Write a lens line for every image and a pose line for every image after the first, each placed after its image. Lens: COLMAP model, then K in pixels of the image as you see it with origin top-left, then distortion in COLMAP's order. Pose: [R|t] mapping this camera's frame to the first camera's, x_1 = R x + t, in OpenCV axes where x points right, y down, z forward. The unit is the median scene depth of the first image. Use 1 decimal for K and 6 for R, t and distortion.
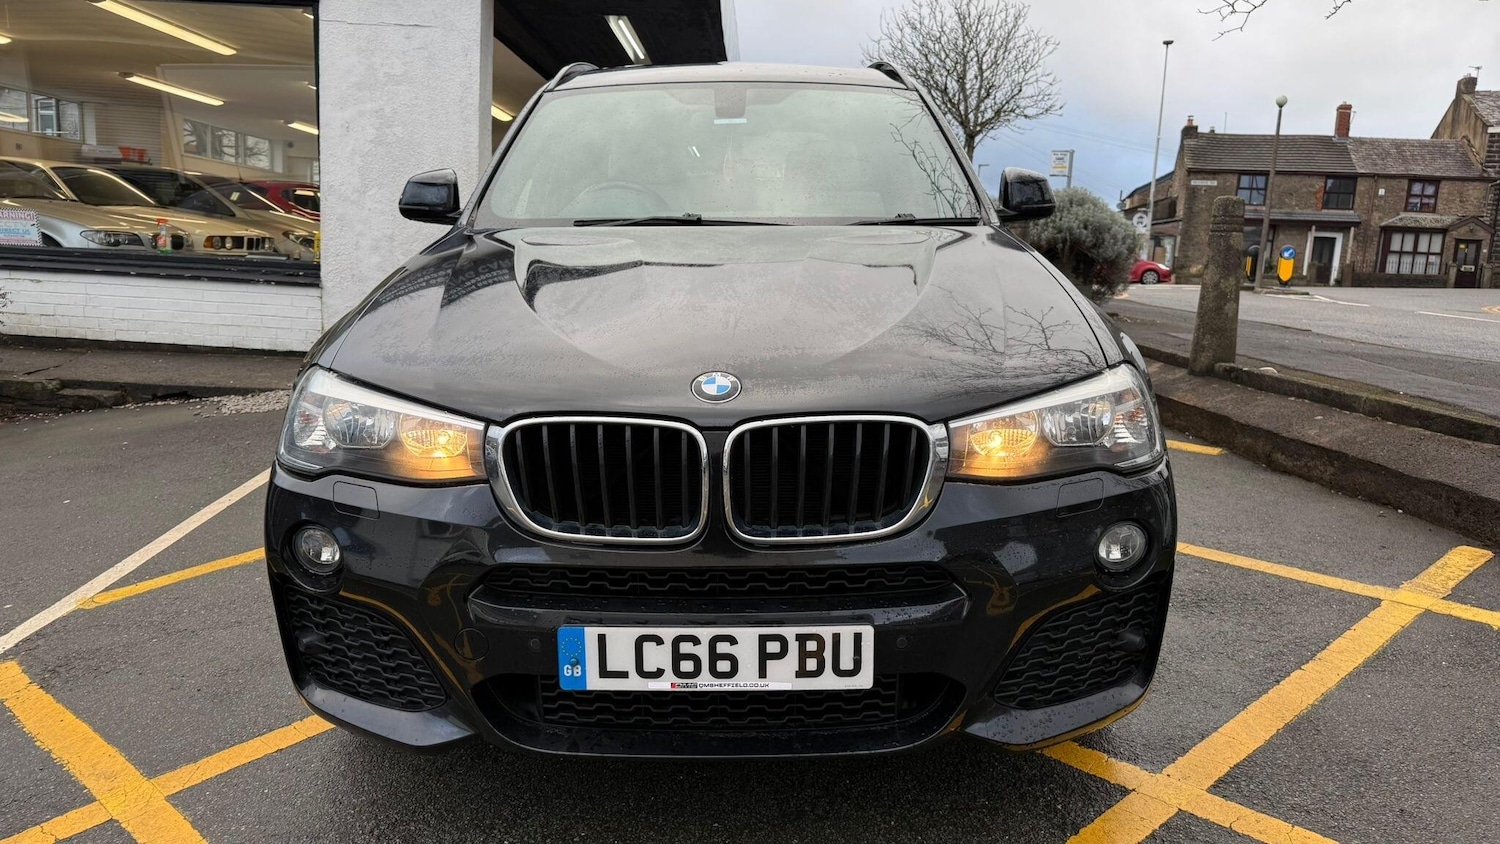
lens RADIAL K [[1065.1, 0, 741.3], [0, 1065.1, 422.5], [0, 0, 1]] dist [0.020875, -0.030404]
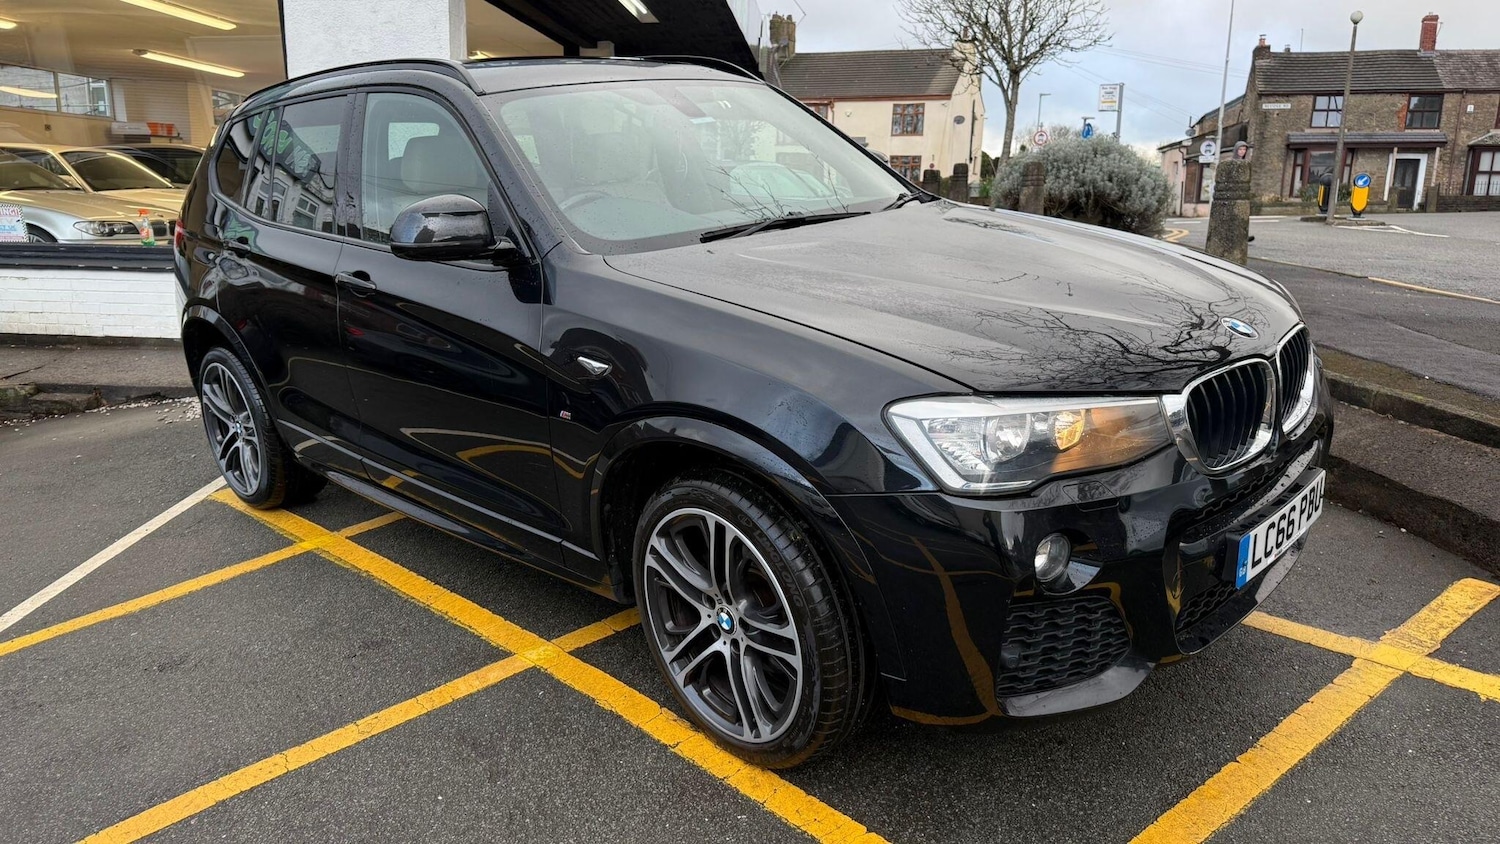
lens RADIAL K [[1065.1, 0, 742.0], [0, 1065.1, 420.5], [0, 0, 1]] dist [0.020875, -0.030404]
pose [[0.997748, -0.023076, -0.062975, 0.024969], [0.026317, 0.998345, 0.051130, -0.012994], [0.061690, -0.052673, 0.996705, 0.017598]]
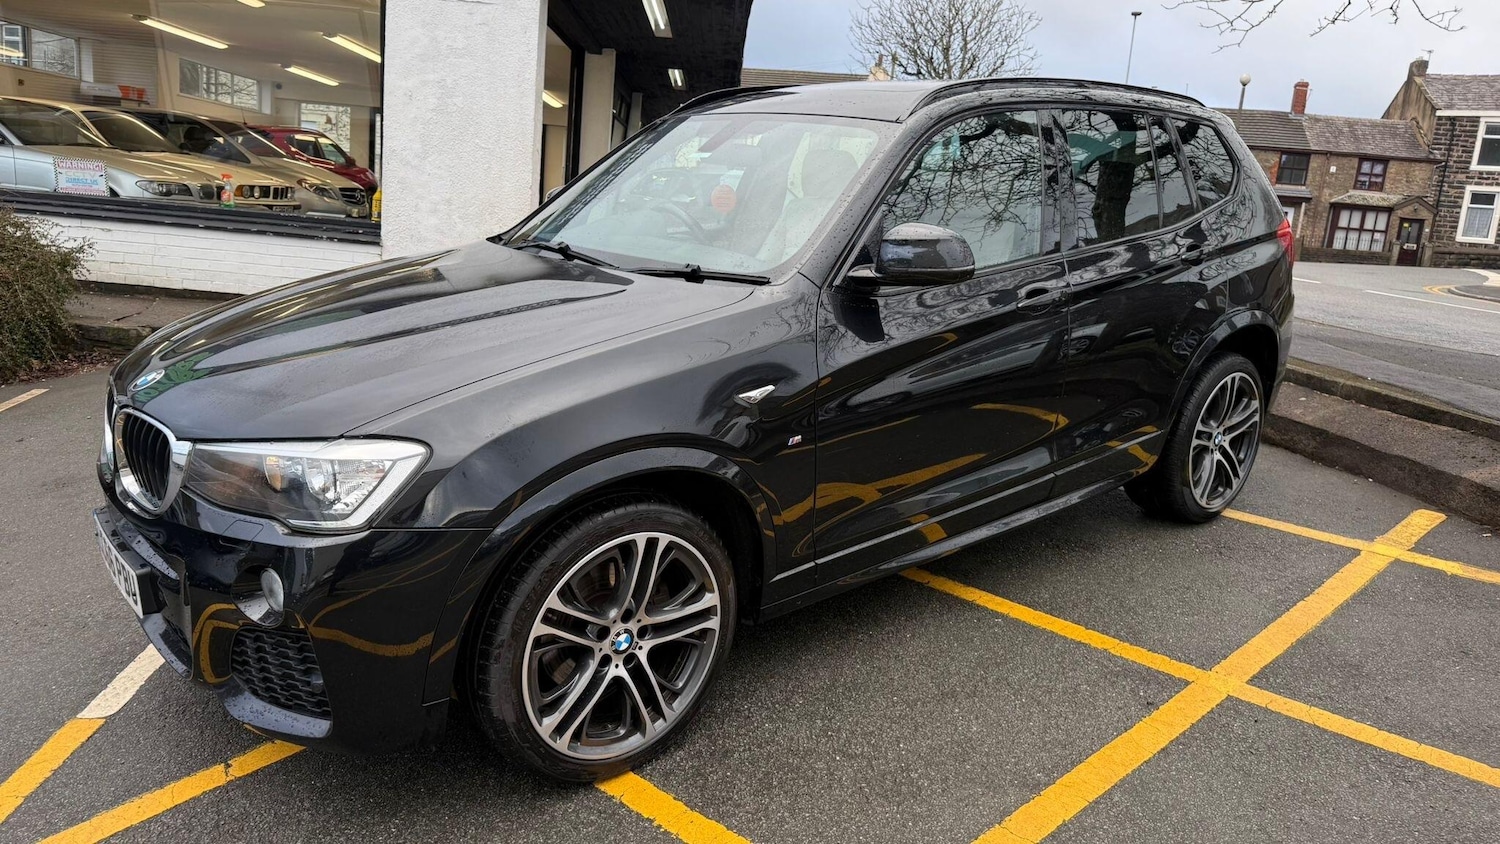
lens RADIAL K [[1065.1, 0, 739.3], [0, 1065.1, 416.8], [0, 0, 1]] dist [0.020875, -0.030404]
pose [[0.998607, 0.027088, 0.045272, -0.030027], [-0.028904, 0.998783, 0.039960, -0.003188], [-0.044135, -0.041213, 0.998175, -0.033900]]
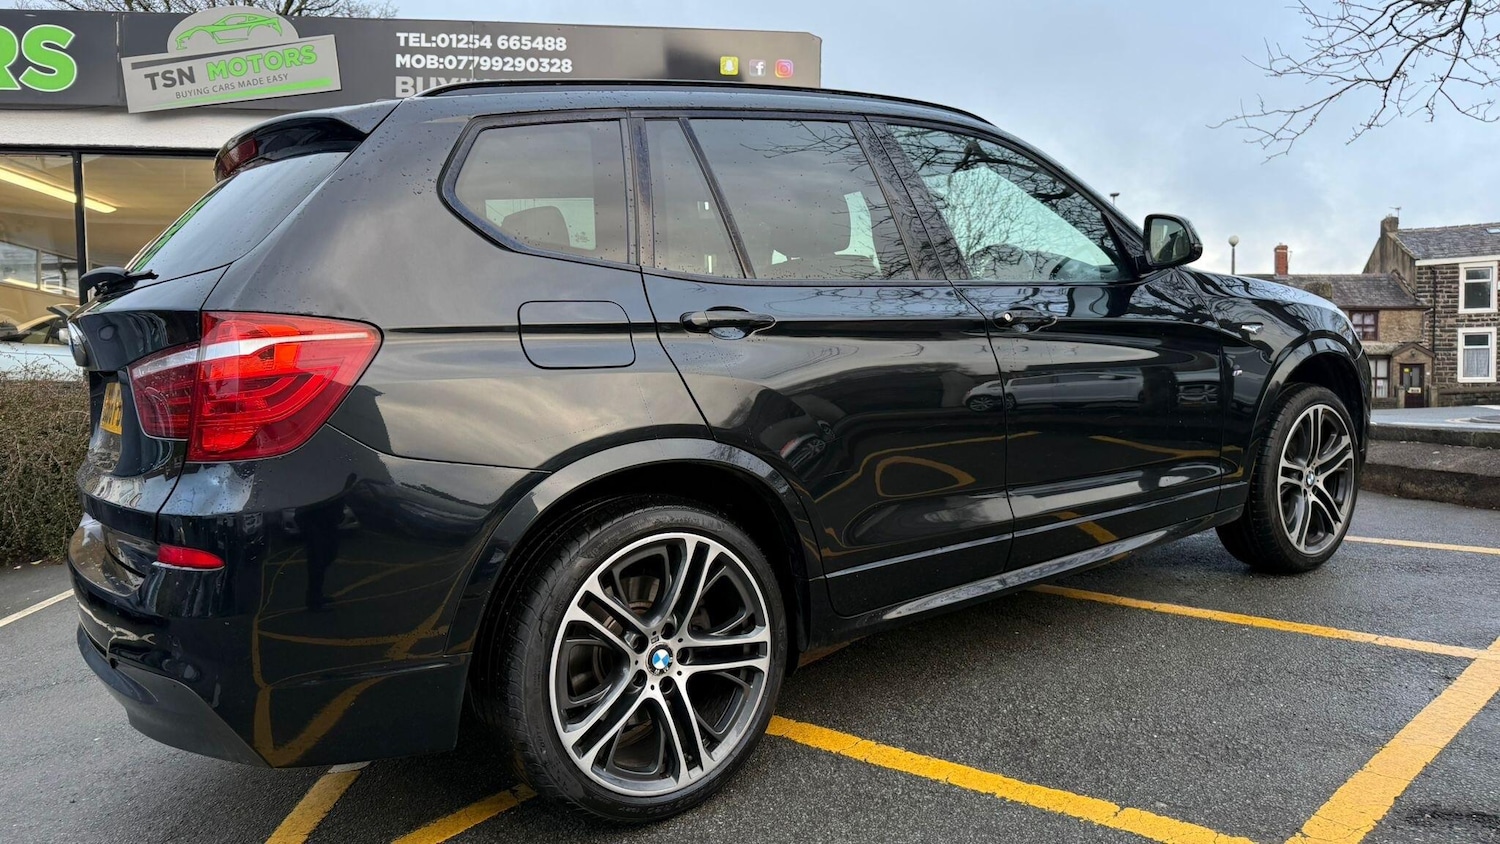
lens RADIAL K [[1065.1, 0, 743.6], [0, 1065.1, 426.0], [0, 0, 1]] dist [0.020875, -0.030404]
pose [[0.998255, -0.039787, 0.043646, -0.061313], [0.045646, 0.988711, -0.142715, 0.022474], [-0.037475, 0.144458, 0.988801, -0.031746]]
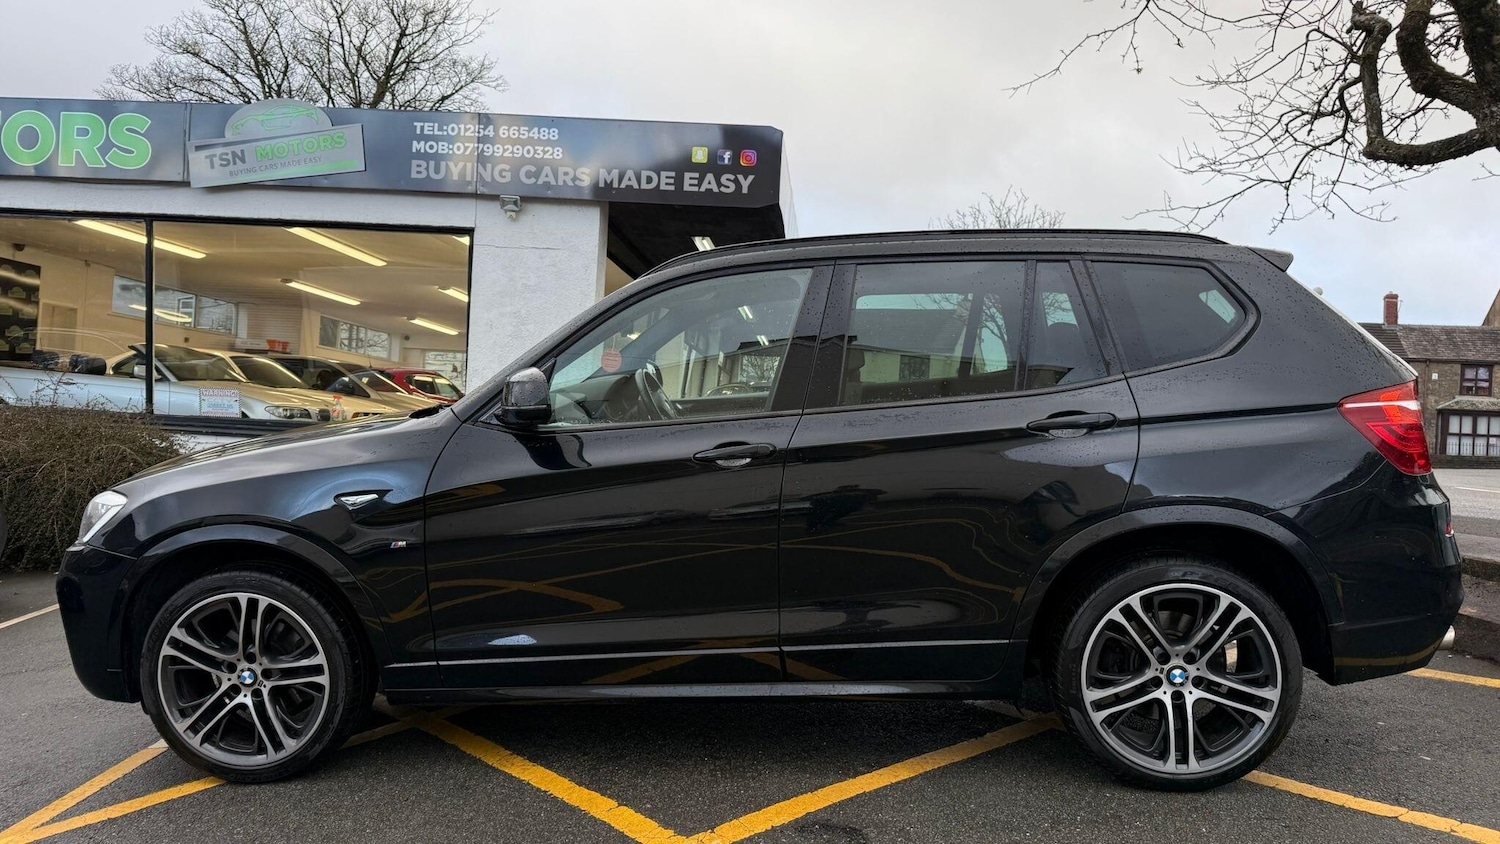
lens RADIAL K [[1065.1, 0, 748.7], [0, 1065.1, 417.4], [0, 0, 1]] dist [0.020875, -0.030404]
pose [[0.998342, -0.000896, -0.057549, 0.004053], [-0.009260, 0.984354, -0.175961, 0.019338], [0.056806, 0.176202, 0.982714, -0.076220]]
